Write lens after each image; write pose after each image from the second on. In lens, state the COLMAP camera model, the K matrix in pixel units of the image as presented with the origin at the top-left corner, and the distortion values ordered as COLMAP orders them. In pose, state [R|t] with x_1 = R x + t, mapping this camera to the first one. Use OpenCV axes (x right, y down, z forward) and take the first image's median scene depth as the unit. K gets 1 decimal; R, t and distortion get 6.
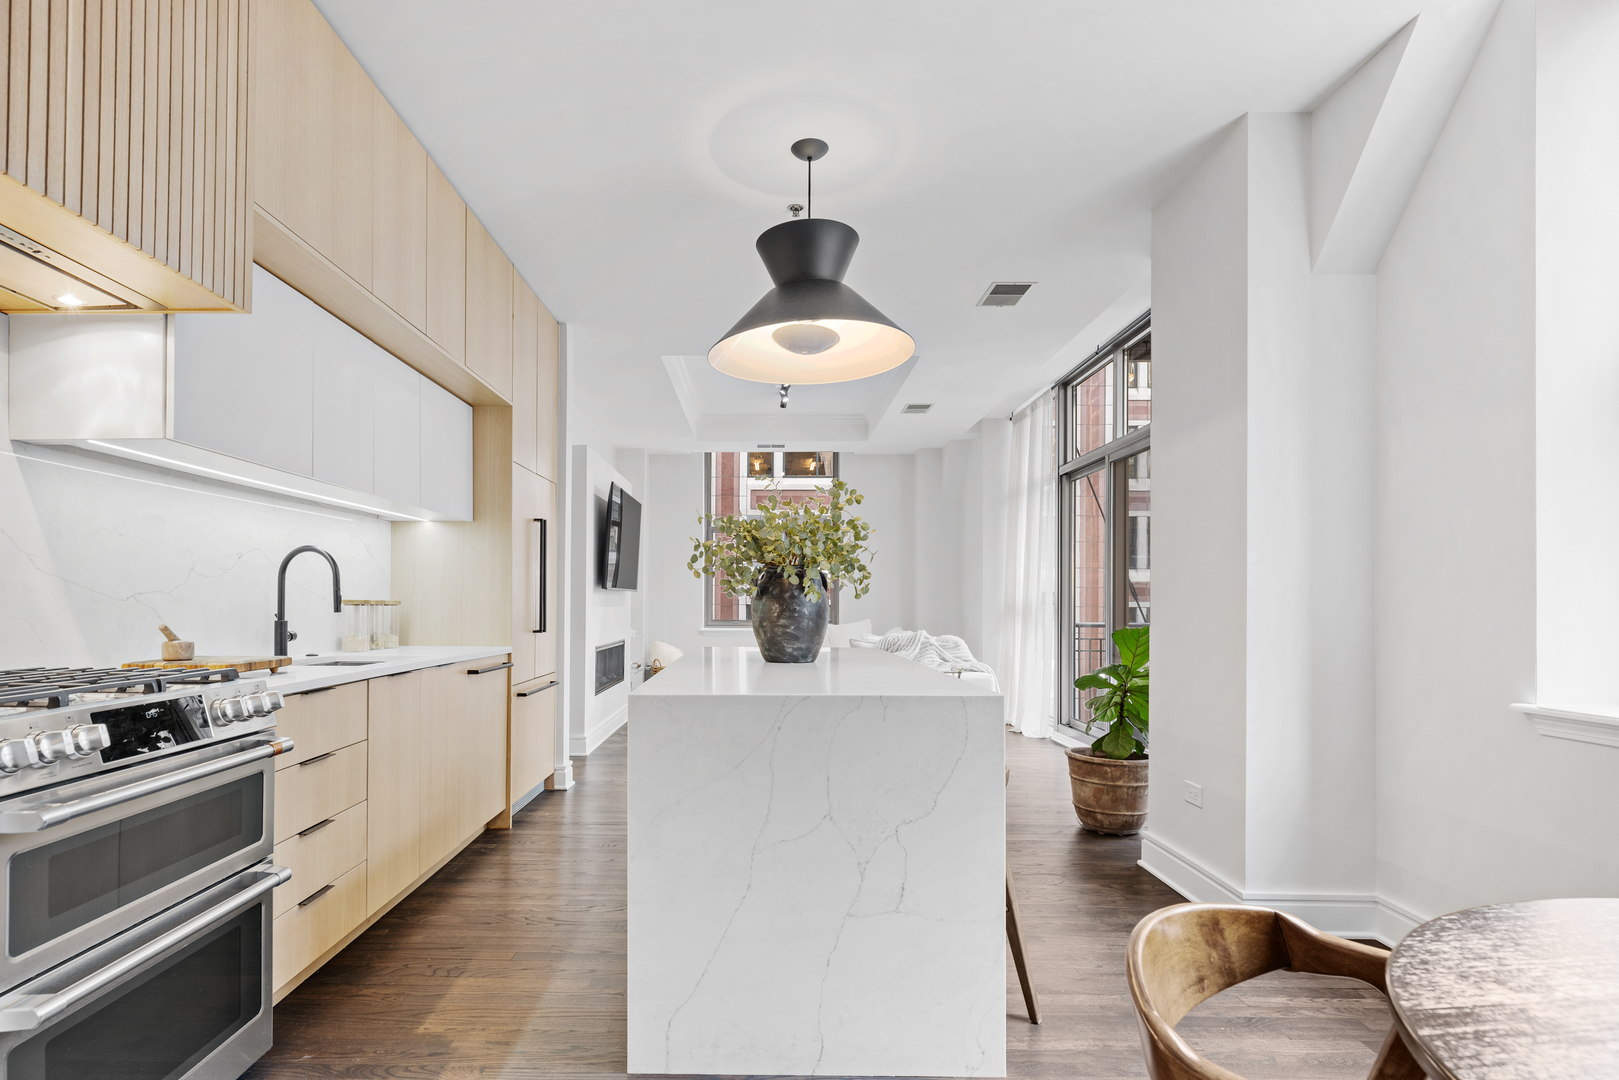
lens RADIAL K [[812.9, 0, 740.3], [0, 812.9, 613.3], [0, 0, 1]] dist [0.002467, 0.000781]
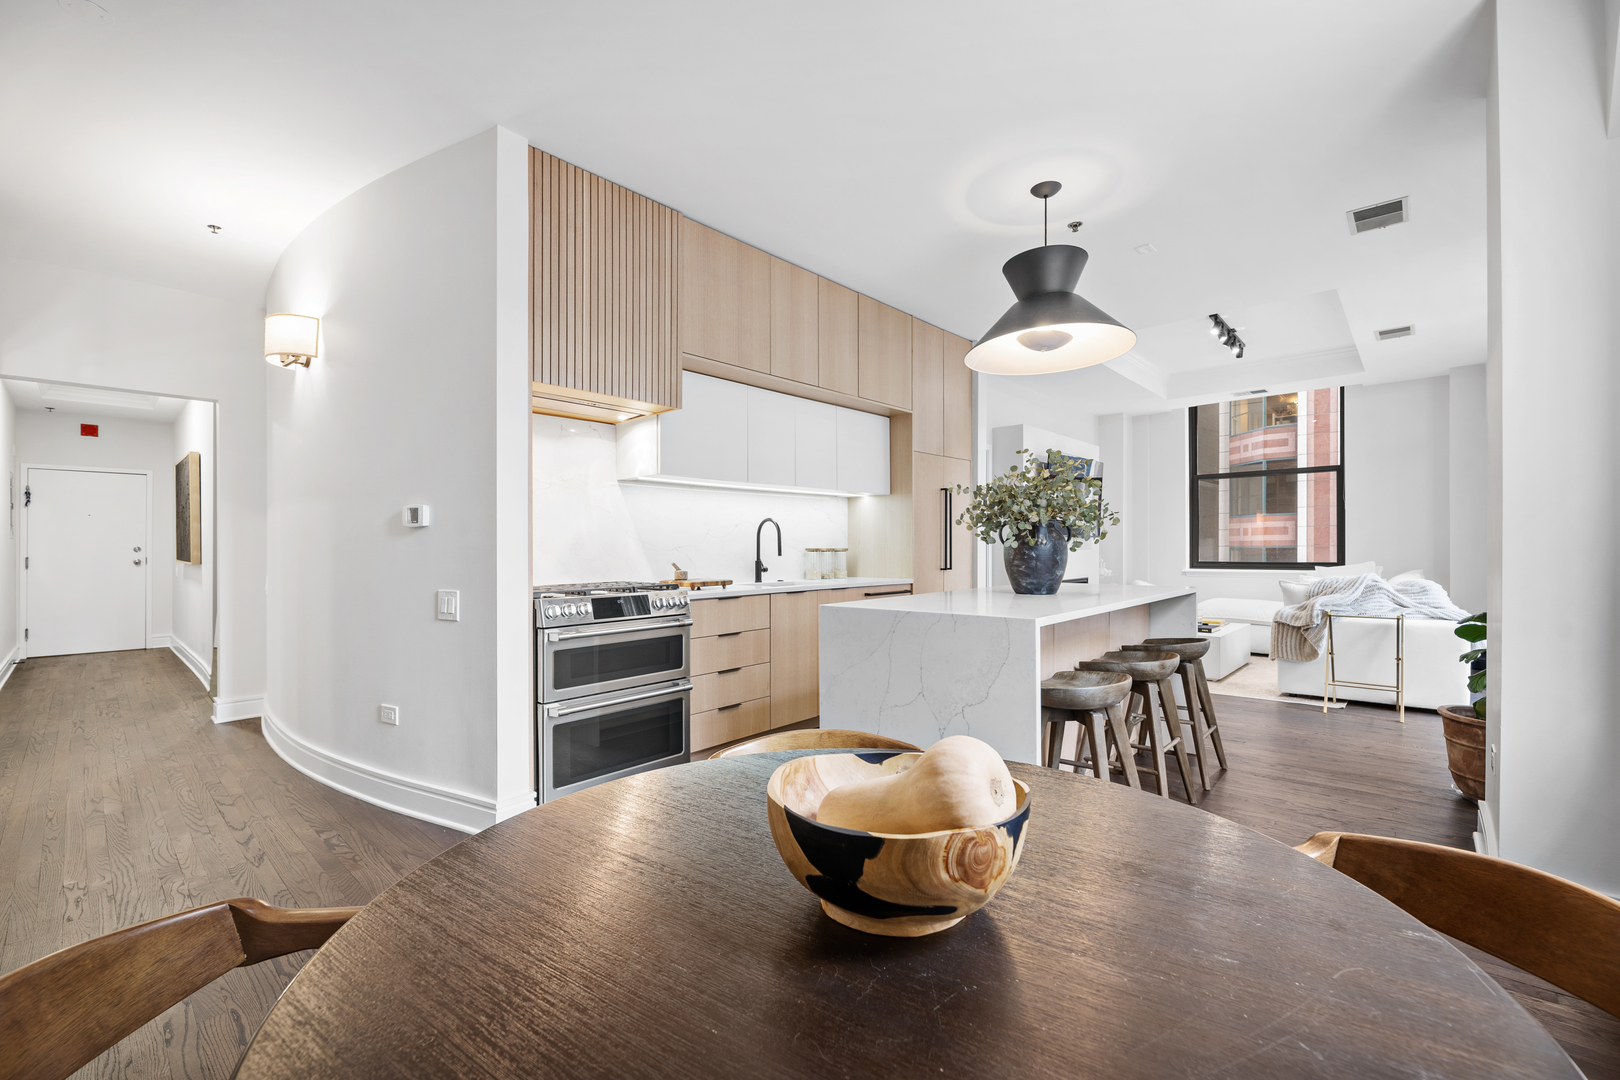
lens RADIAL K [[664.9, 0, 801.8], [0, 664.9, 567.3], [0, 0, 1]] dist [0.001386, 0.000169]
pose [[0.753004, 0.009162, -0.657952, 0.477954], [0.002753, 0.999850, 0.017074, -0.001387], [0.658010, -0.014668, 0.752866, -0.034940]]
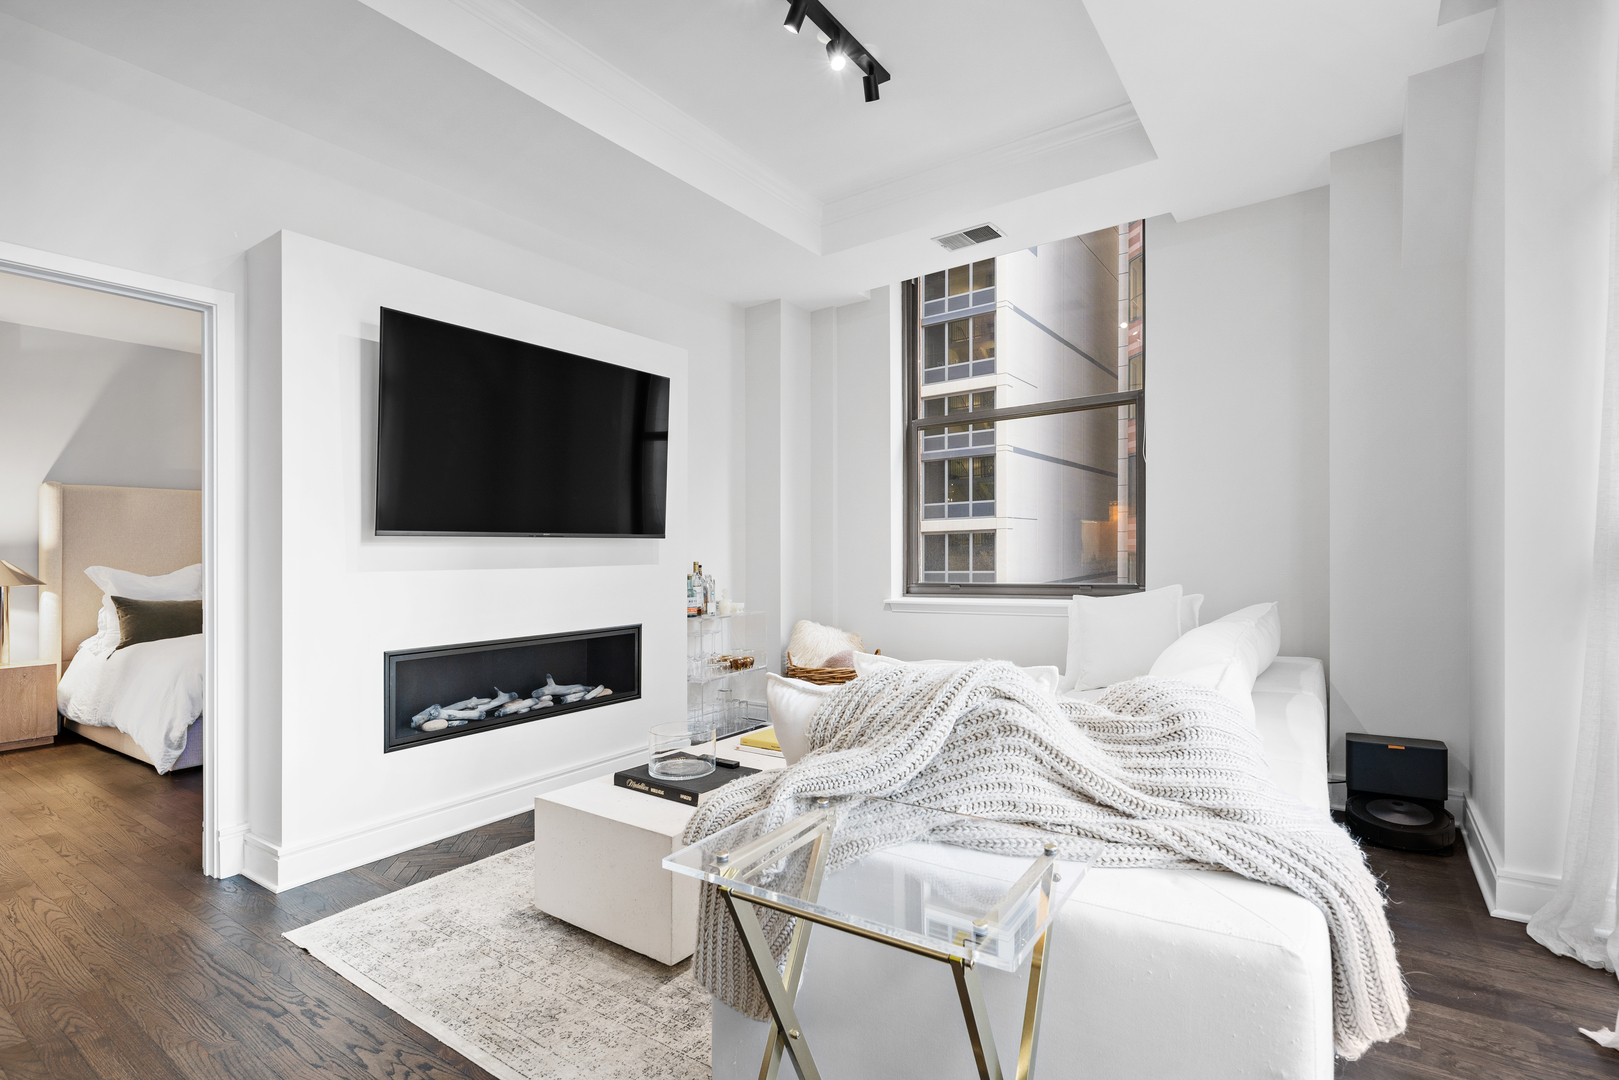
lens RADIAL K [[760.8, 0, 810.1], [0, 760.8, 560.1], [0, 0, 1]] dist [-0.000876, -0.000043]
pose [[0.832133, -0.016618, -0.554327, 0.616995], [0.014562, 0.999861, -0.008115, -0.014438], [0.554384, -0.001320, 0.832260, 1.592526]]
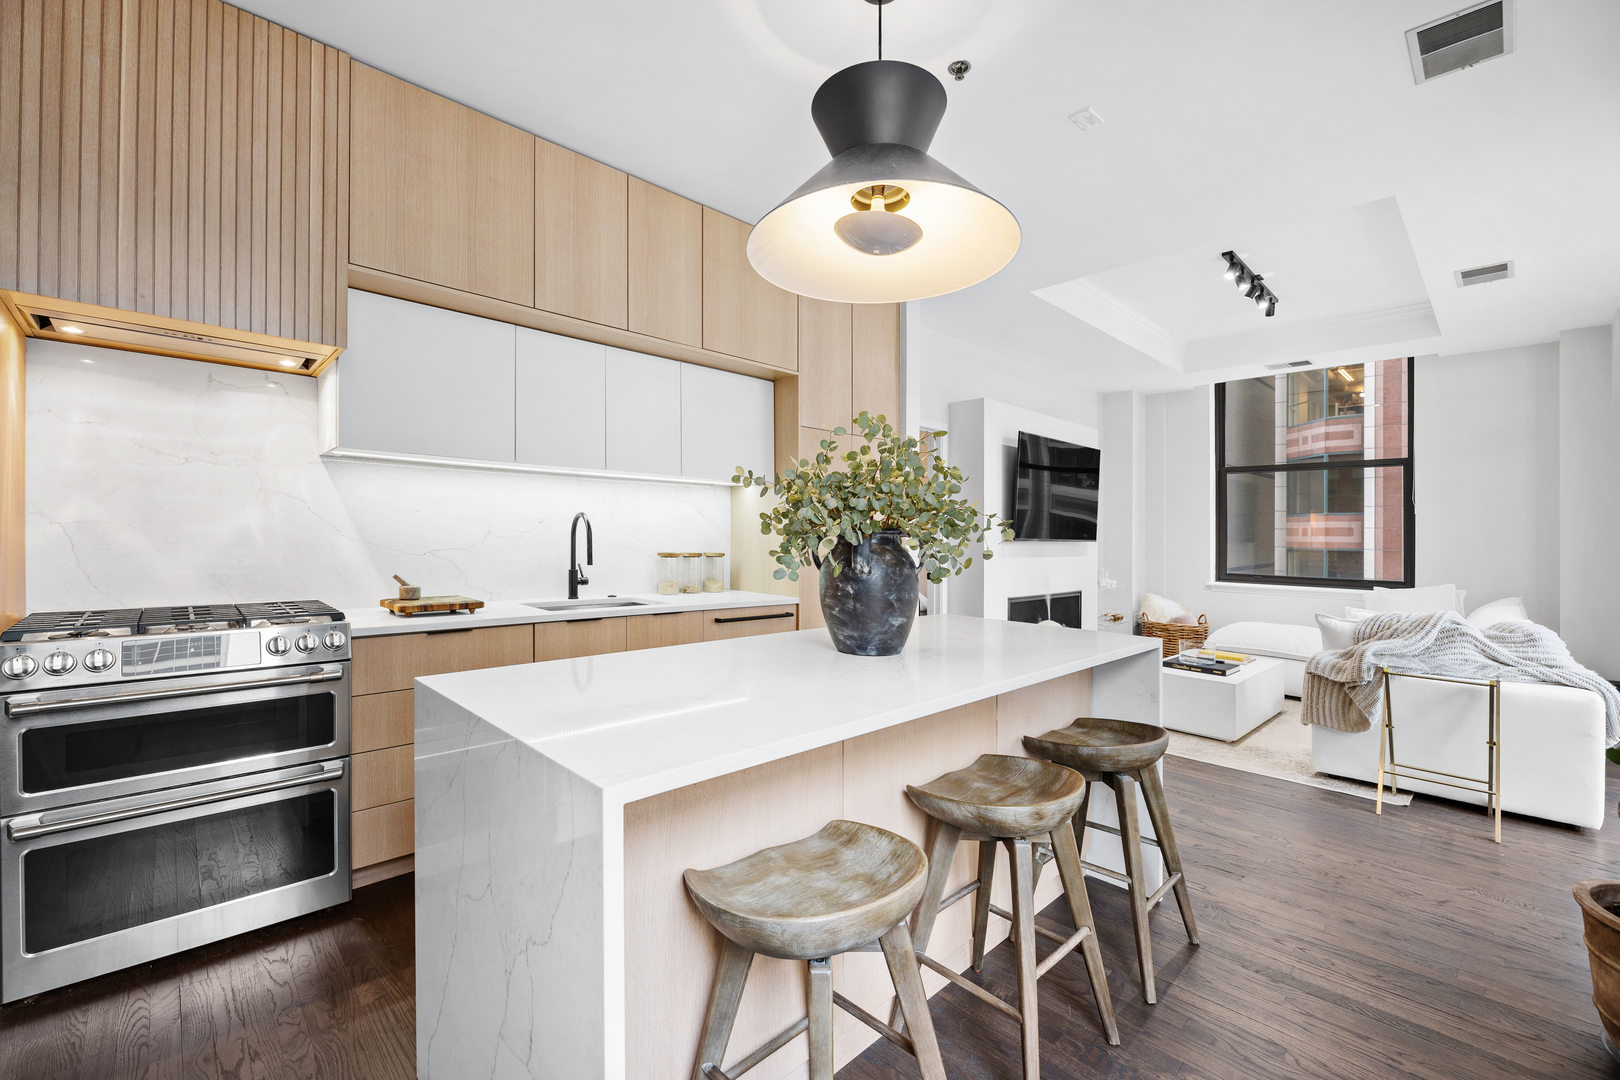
lens RADIAL K [[673.6, 0, 797.4], [0, 673.6, 535.9], [0, 0, 1]] dist [-0.001164, -0.000497]
pose [[0.710110, 0.009376, -0.704028, 0.471993], [-0.022998, 0.999687, -0.009883, -0.044151], [0.703715, 0.023209, 0.710103, 0.492150]]
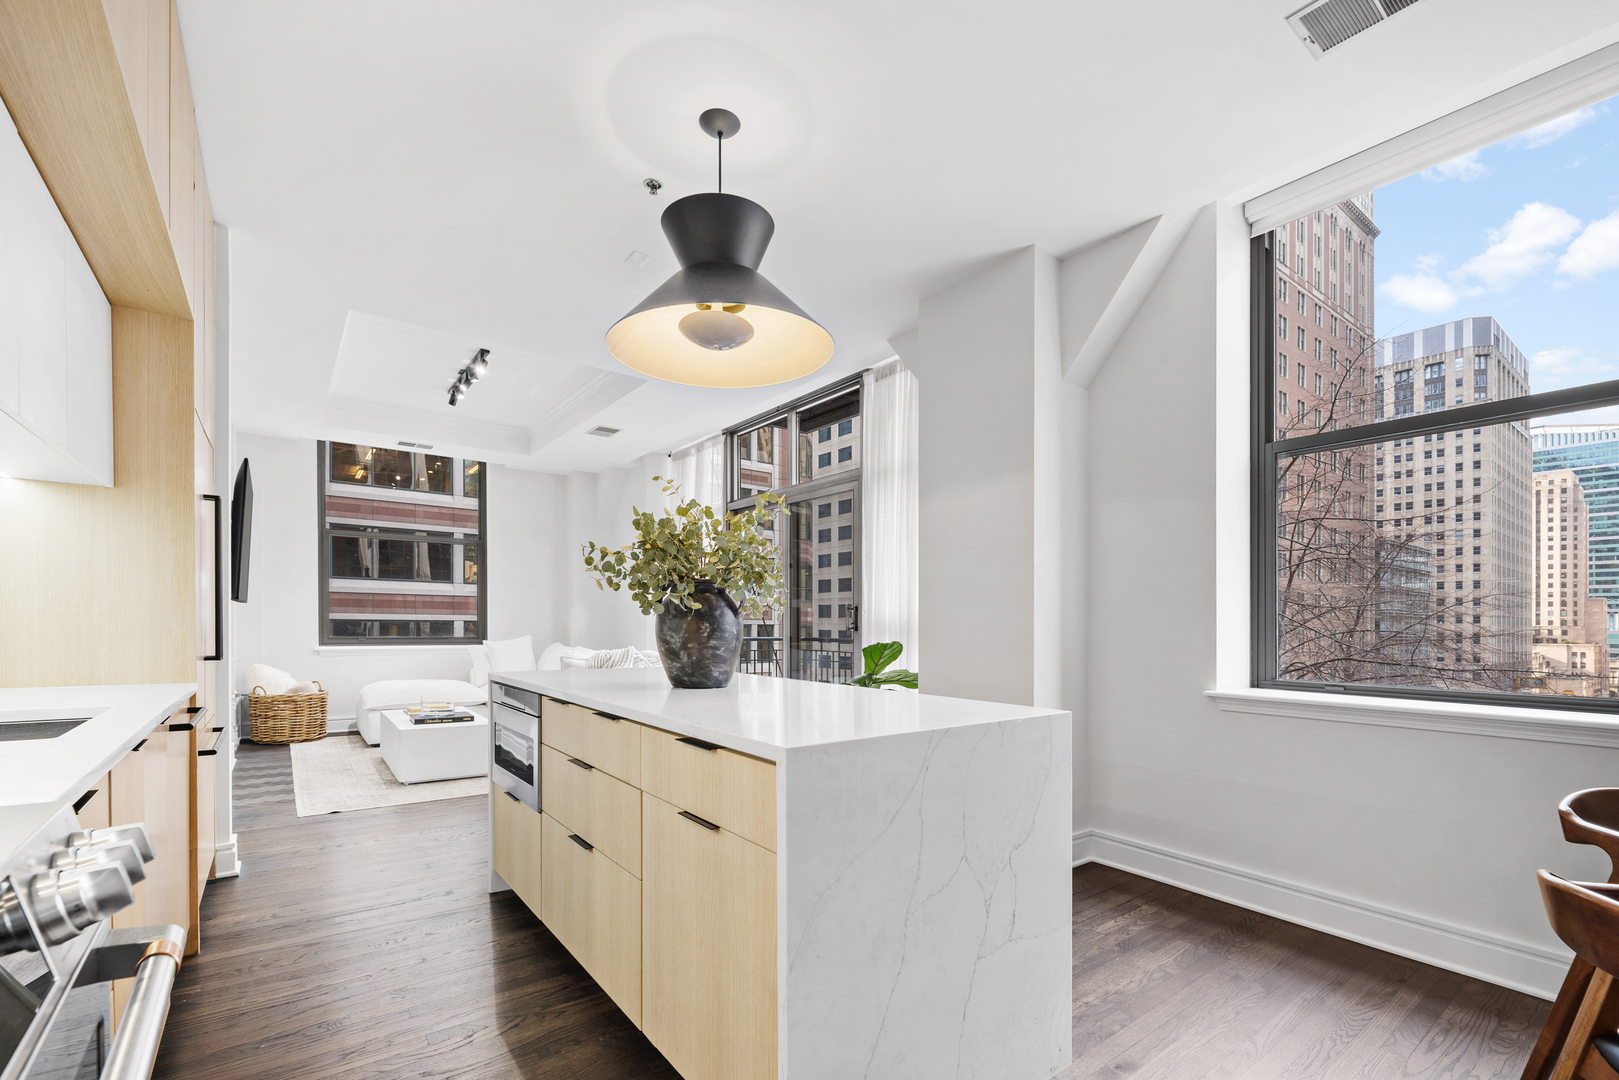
lens RADIAL K [[708.0, 0, 806.6], [0, 708.0, 637.3], [0, 0, 1]] dist [-0.003694, -0.000339]
pose [[0.781480, -0.008655, 0.623870, -0.338574], [0.000079, 0.999905, 0.013773, -0.005985], [-0.623930, -0.010714, 0.781407, 0.317019]]
